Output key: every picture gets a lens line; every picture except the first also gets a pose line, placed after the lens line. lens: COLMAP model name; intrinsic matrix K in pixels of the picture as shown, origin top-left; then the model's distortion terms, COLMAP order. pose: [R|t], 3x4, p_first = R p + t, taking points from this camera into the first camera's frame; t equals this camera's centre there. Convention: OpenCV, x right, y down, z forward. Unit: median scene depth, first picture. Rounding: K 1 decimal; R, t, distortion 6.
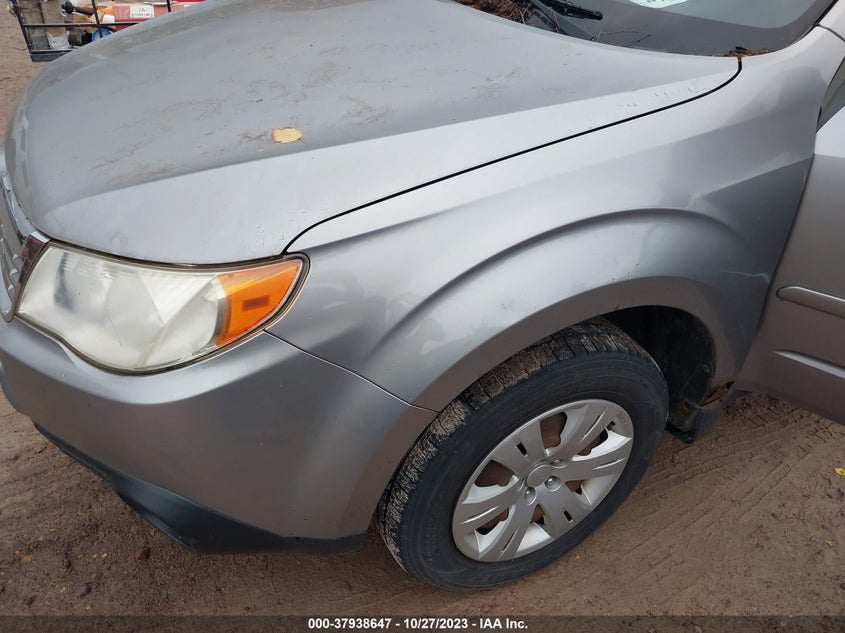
lens RADIAL K [[650.8, 0, 422.5], [0, 650.8, 316.5], [0, 0, 1]] dist [-0.009938, -0.014689]
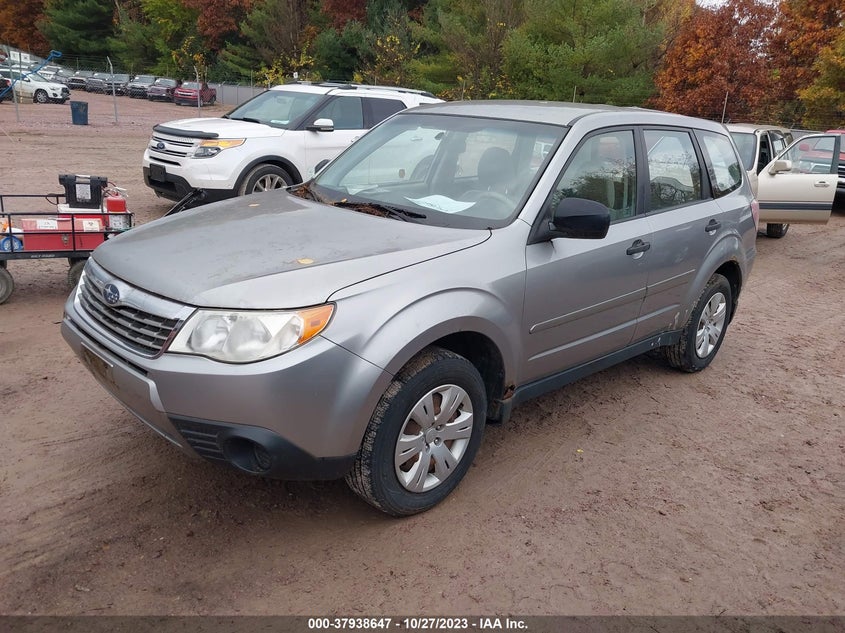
lens RADIAL K [[650.8, 0, 422.5], [0, 650.8, 316.5], [0, 0, 1]] dist [-0.009938, -0.014689]
pose [[0.941344, -0.039194, 0.335166, -0.492907], [0.144355, 0.944536, -0.294981, 0.501108], [-0.305015, 0.326062, 0.894790, -0.843092]]
